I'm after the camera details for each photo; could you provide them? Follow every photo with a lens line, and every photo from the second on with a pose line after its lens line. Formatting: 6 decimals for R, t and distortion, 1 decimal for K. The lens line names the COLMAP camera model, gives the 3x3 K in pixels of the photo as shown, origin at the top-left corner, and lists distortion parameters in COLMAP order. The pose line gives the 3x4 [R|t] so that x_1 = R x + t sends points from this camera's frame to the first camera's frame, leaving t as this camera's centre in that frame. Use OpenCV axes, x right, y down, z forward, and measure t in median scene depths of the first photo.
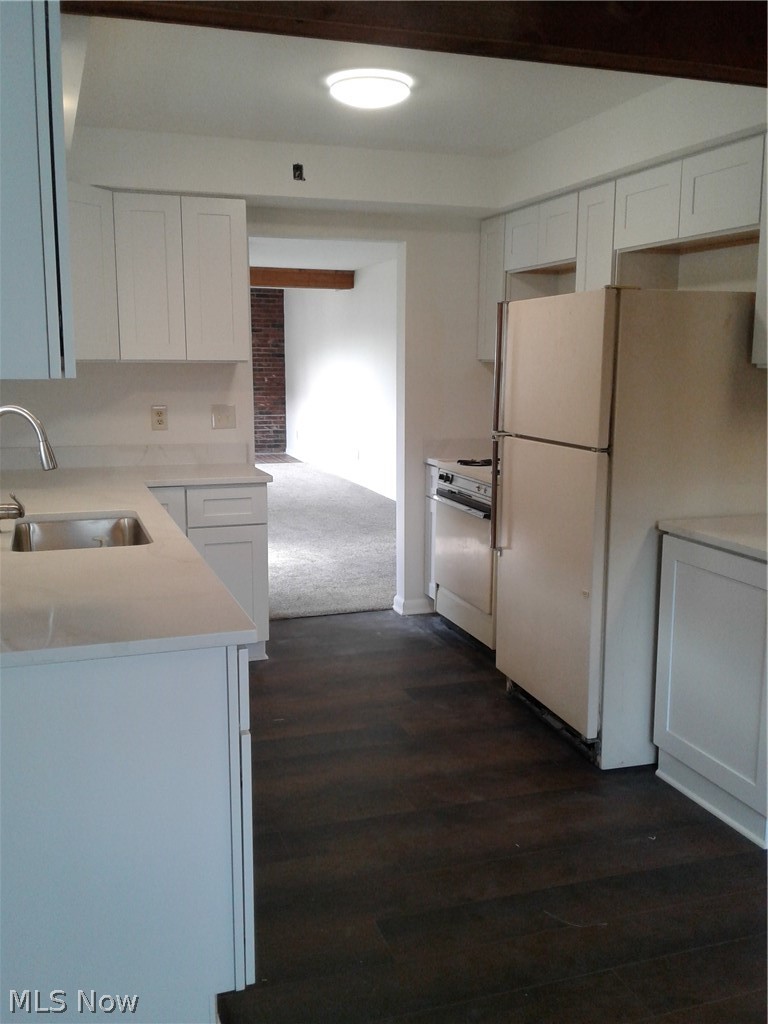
lens RADIAL K [[962.3, 0, 378.8], [0, 962.3, 520.6], [0, 0, 1]] dist [0.021595, 0.000000]
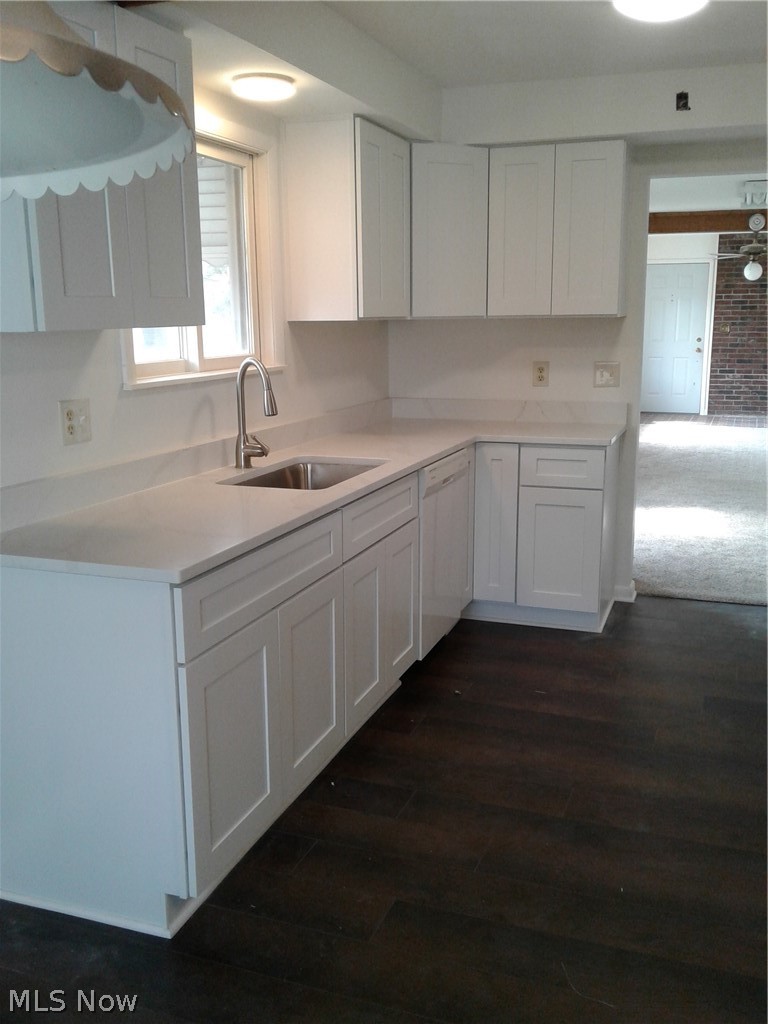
lens RADIAL K [[962.3, 0, 384.0], [0, 962.3, 516.5], [0, 0, 1]] dist [0.021595, 0.000000]
pose [[0.775874, 0.124713, -0.618438, 0.251273], [-0.098289, 0.992192, 0.076772, -0.018749], [0.623184, 0.001220, 0.782074, 0.108590]]
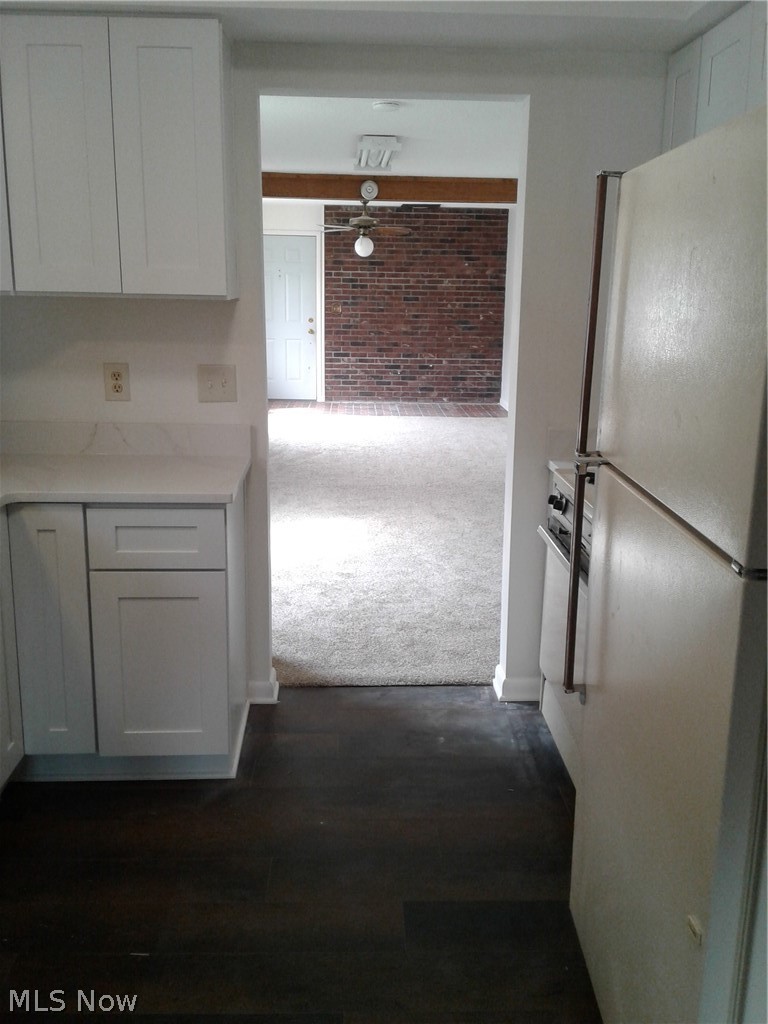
lens RADIAL K [[962.3, 0, 391.3], [0, 962.3, 512.6], [0, 0, 1]] dist [0.021595, 0.000000]
pose [[0.961386, 0.075082, -0.264762, 0.116464], [-0.059447, 0.996008, 0.066590, -0.065370], [0.268705, -0.048279, 0.962012, 0.374636]]
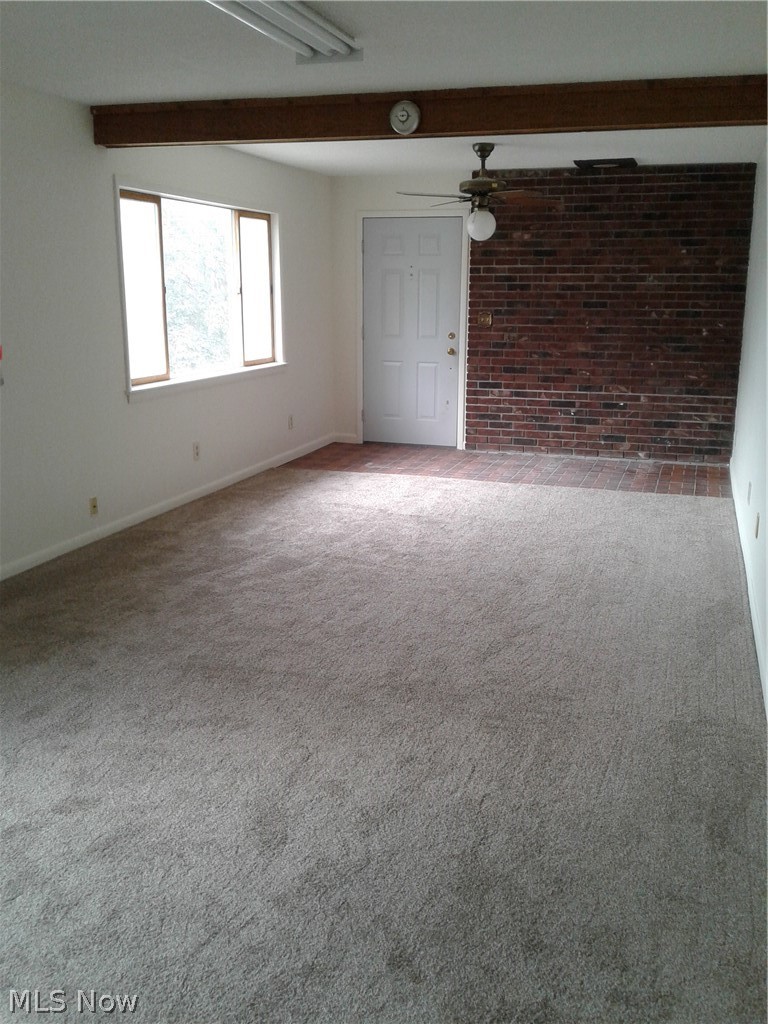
lens RADIAL K [[962.3, 0, 403.7], [0, 962.3, 507.6], [0, 0, 1]] dist [0.021595, 0.000000]
pose [[0.805919, 0.132629, -0.576978, 0.198570], [-0.103565, 0.991139, 0.083172, -0.189169], [0.582897, -0.007275, 0.812514, 1.134587]]
